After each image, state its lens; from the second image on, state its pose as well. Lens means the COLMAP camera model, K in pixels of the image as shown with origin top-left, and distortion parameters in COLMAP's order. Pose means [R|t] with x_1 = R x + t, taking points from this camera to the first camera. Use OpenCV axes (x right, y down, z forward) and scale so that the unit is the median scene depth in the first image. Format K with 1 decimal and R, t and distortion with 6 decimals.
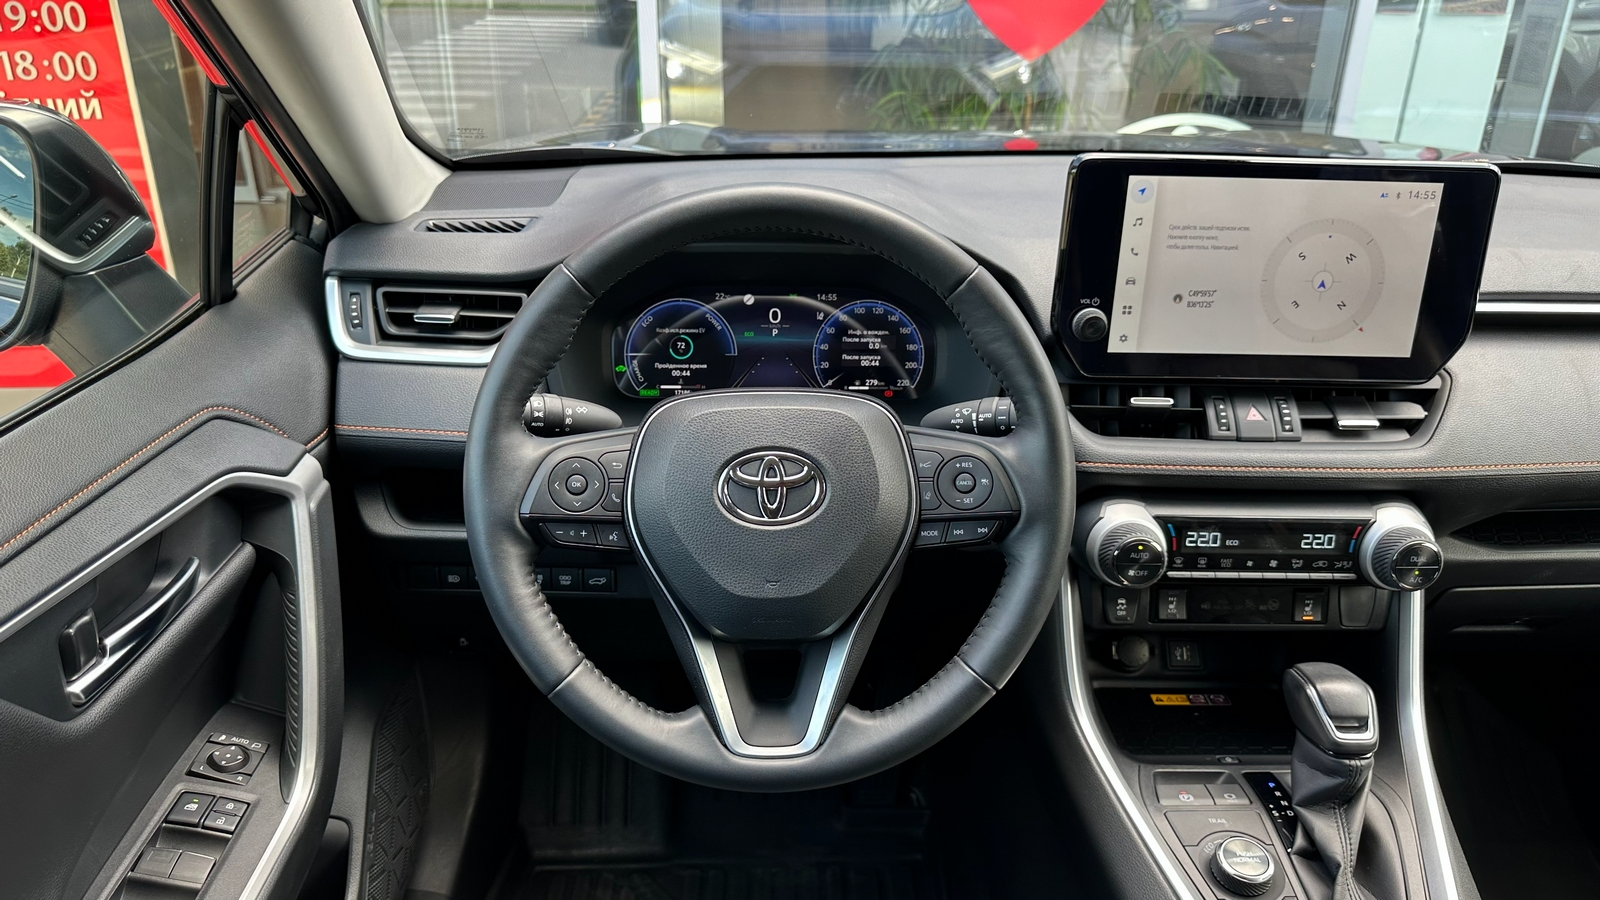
lens RADIAL K [[1105.6, 0, 782.4], [0, 1105.6, 455.5], [0, 0, 1]] dist [0.037532, -0.057432]
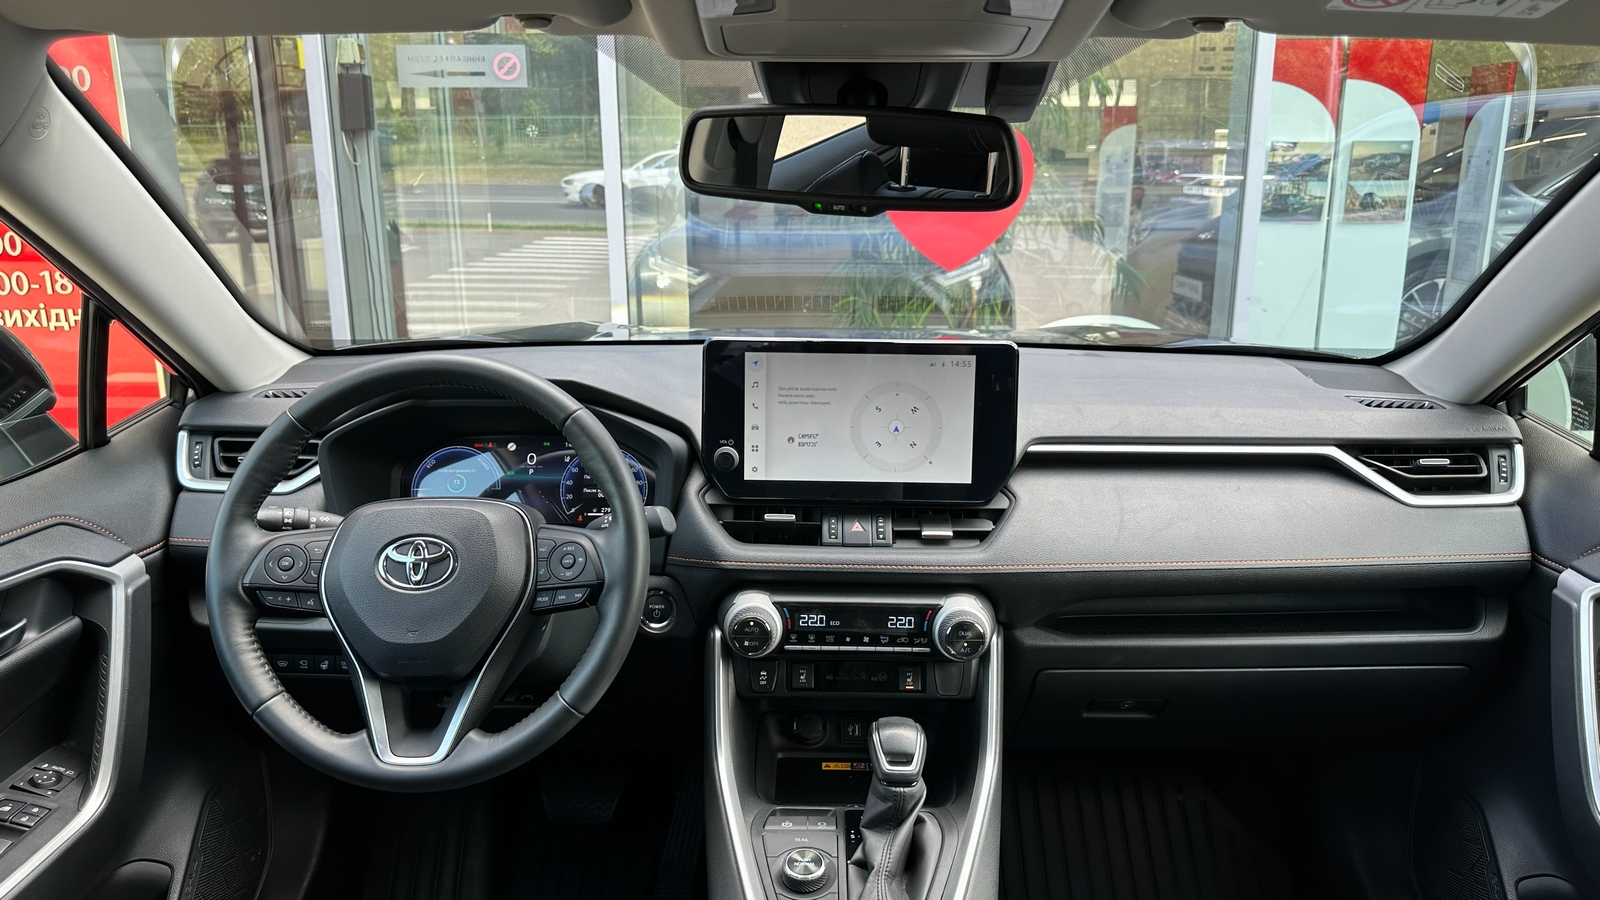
lens RADIAL K [[1105.6, 0, 814.9], [0, 1105.6, 456.4], [0, 0, 1]] dist [0.037532, -0.057432]
pose [[0.999558, -0.006118, -0.029106, 0.416361], [0.000937, 0.984605, -0.174794, 0.111020], [0.029727, 0.174689, 0.984175, -0.312343]]
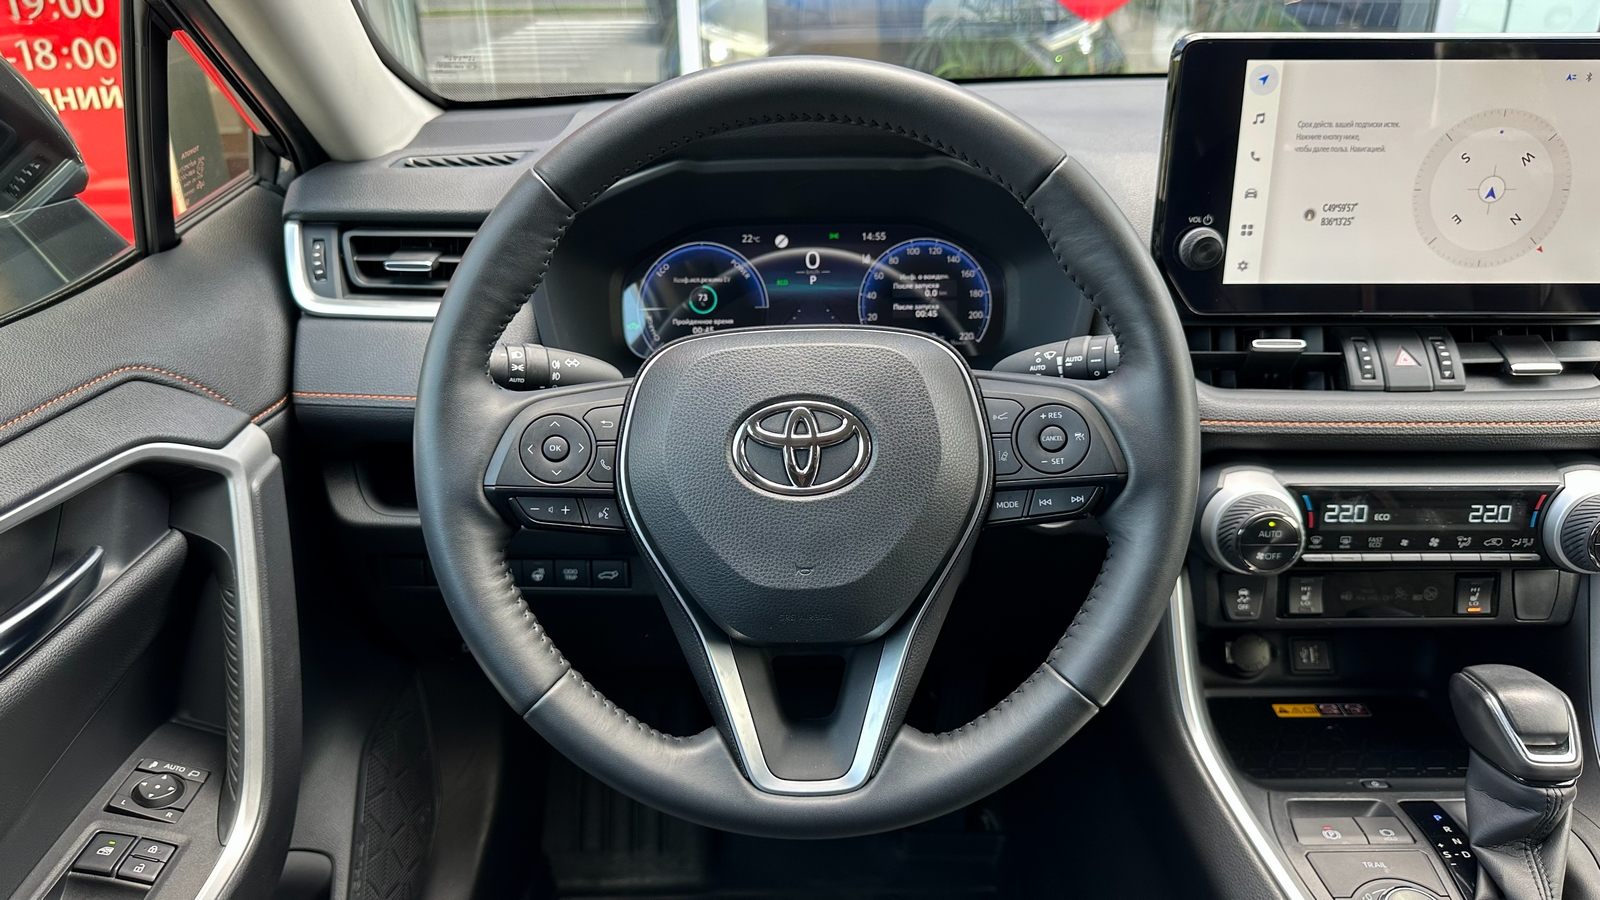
lens RADIAL K [[1105.6, 0, 787.0], [0, 1105.6, 453.2], [0, 0, 1]] dist [0.037532, -0.057432]
pose [[0.998716, -0.016161, -0.048022, 0.013287], [0.015985, 0.999864, -0.004052, 0.028209], [0.048081, 0.003279, 0.998838, 0.172426]]
